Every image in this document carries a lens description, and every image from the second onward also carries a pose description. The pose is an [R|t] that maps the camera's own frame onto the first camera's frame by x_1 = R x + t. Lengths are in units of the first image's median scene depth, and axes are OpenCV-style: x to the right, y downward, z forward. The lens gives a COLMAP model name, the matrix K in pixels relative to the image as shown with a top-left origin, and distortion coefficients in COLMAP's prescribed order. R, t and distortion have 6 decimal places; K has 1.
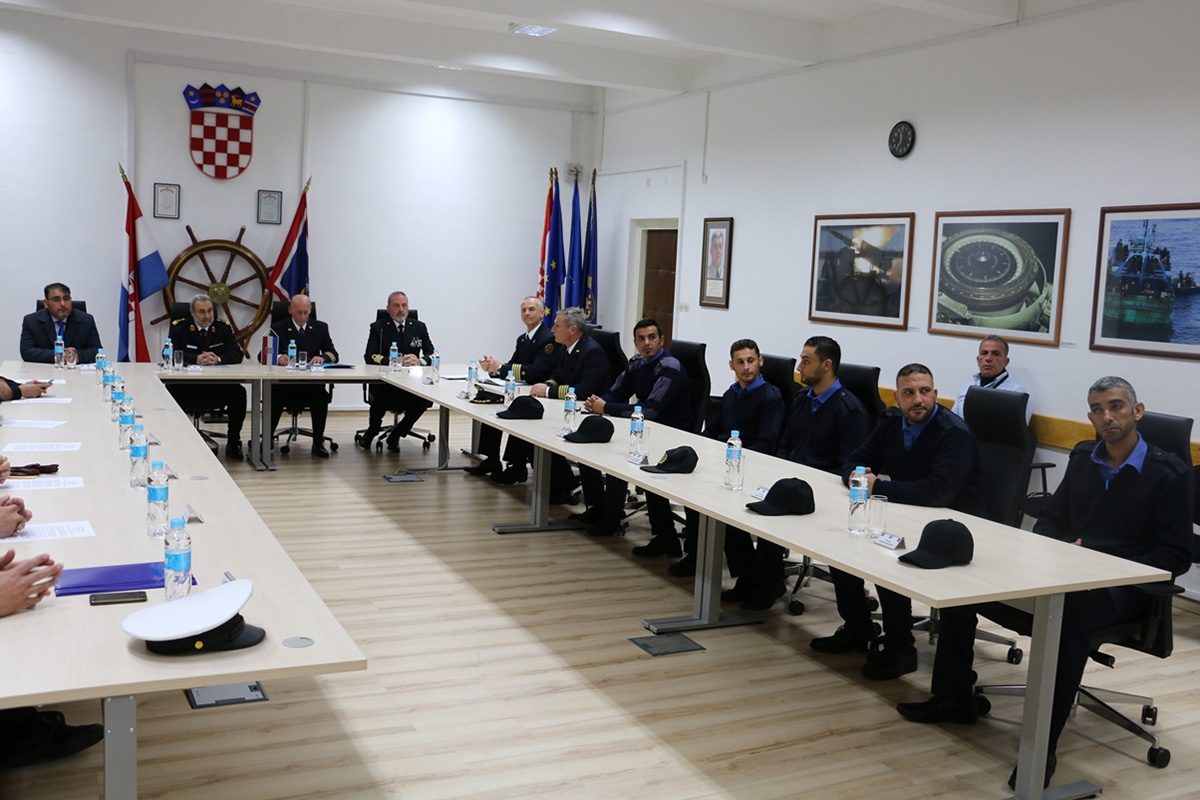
lens RADIAL K [[1149.4, 0, 600.0], [0, 1149.4, 400.0], [0, 0, 1]] dist [-0.091056, 0.021931]
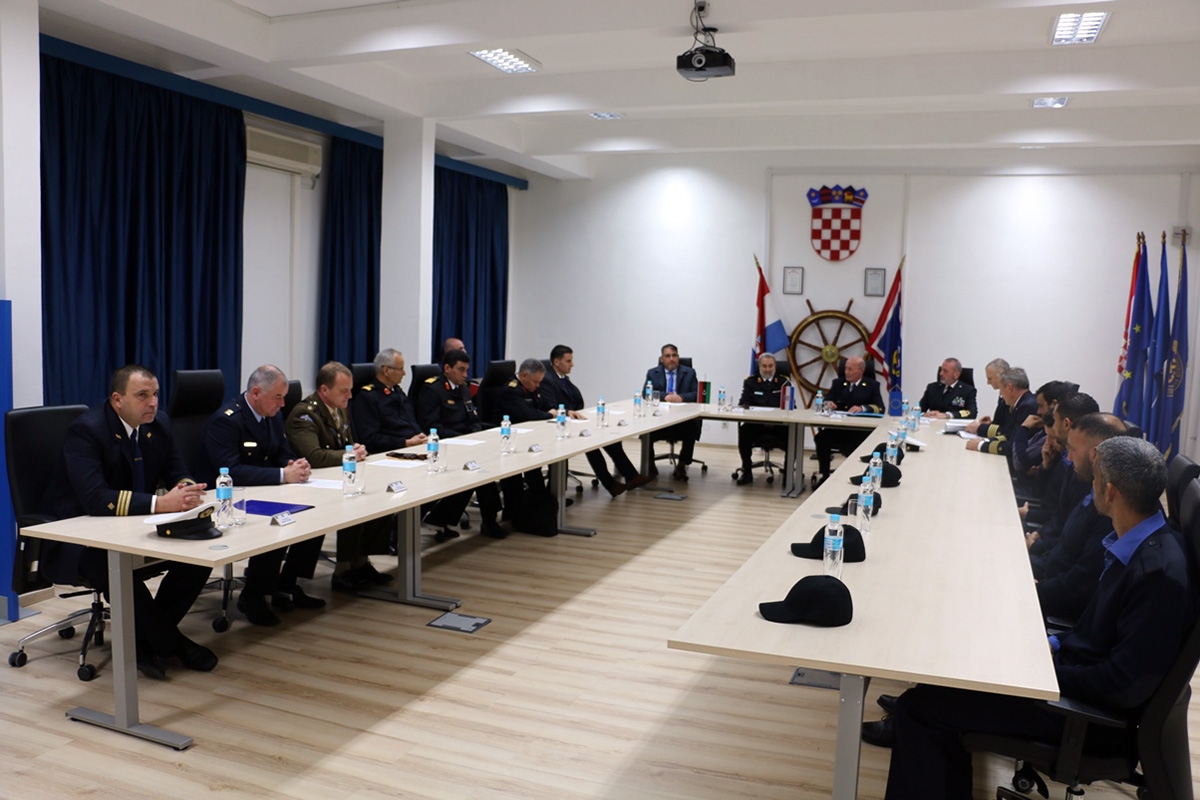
lens RADIAL K [[978.2, 0, 600.0], [0, 978.2, 400.0], [0, 0, 1]] dist [-0.145501, 0.006085]
pose [[0.664549, 0.032676, -0.746530, 0.286477], [-0.074122, 0.996999, -0.022344, -0.002586], [0.743560, 0.070183, 0.664976, 0.127209]]
